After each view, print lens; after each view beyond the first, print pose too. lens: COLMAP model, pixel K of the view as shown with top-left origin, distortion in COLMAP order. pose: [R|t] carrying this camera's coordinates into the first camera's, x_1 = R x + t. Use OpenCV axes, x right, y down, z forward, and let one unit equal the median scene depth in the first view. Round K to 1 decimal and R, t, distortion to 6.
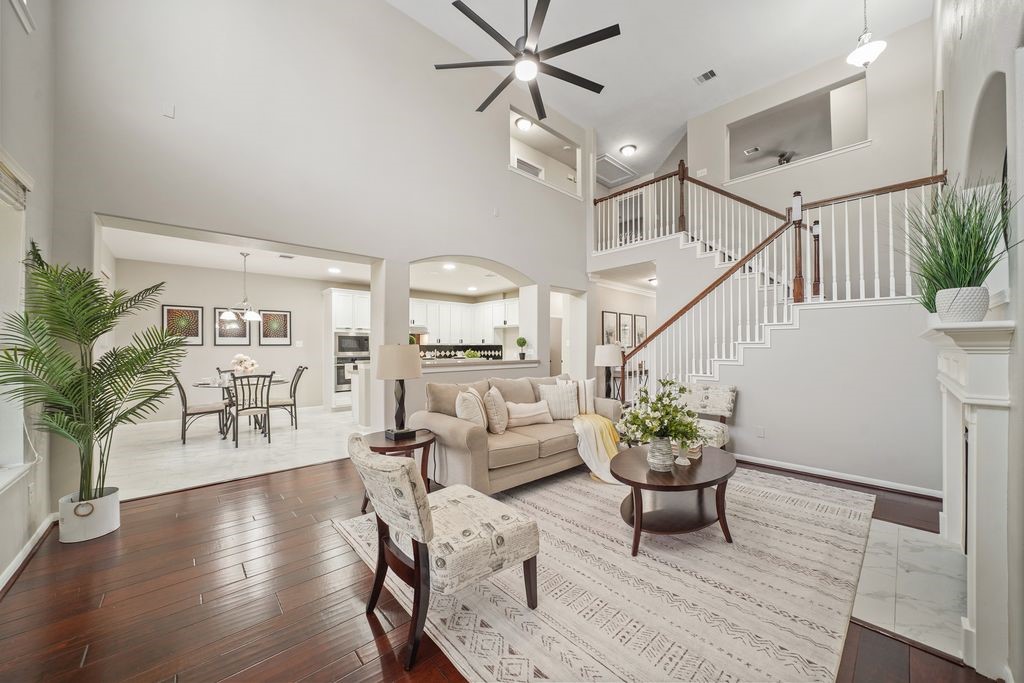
lens RADIAL K [[371.4, 0, 511.7], [0, 371.4, 347.7], [0, 0, 1]] dist [0.005561, -0.000028]
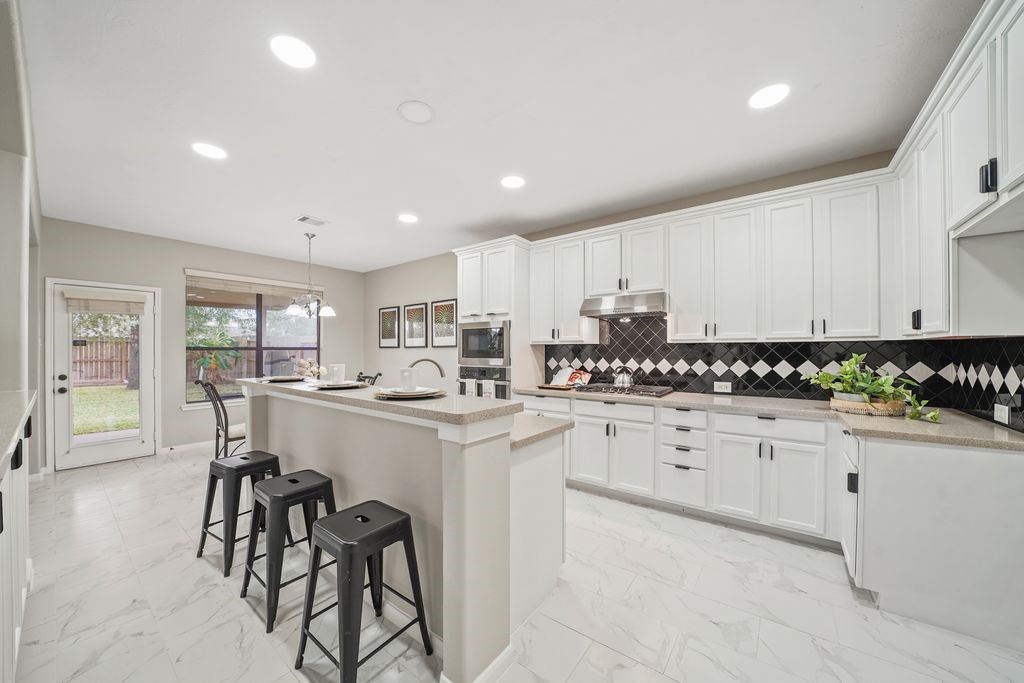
lens RADIAL K [[371.4, 0, 511.7], [0, 371.4, 347.7], [0, 0, 1]] dist [0.005561, -0.000028]
pose [[0.167702, 0.000019, -0.985838, 0.114846], [0.005030, 0.999987, 0.000875, -0.004503], [0.985825, -0.005105, 0.167700, 0.976300]]
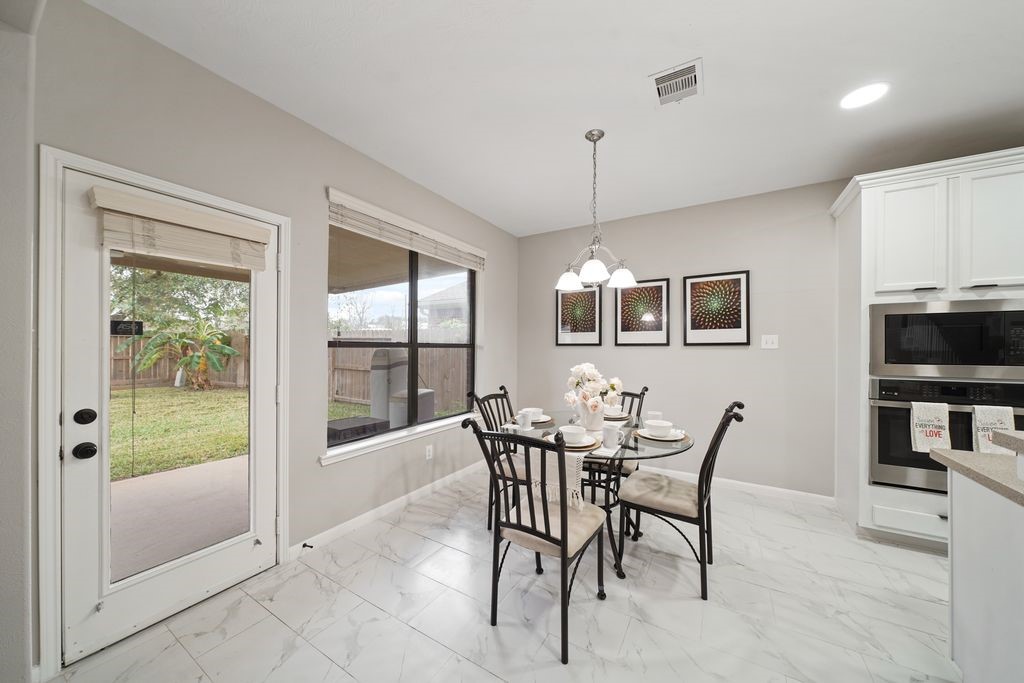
lens RADIAL K [[341.7, 0, 514.4], [0, 341.7, 347.2], [0, 0, 1]] dist [-0.000209, -0.000118]
pose [[0.296644, 0.001343, -0.954987, -0.275477], [-0.001585, 0.999998, 0.000914, -0.003033], [0.954987, 0.001242, 0.296645, 0.599105]]
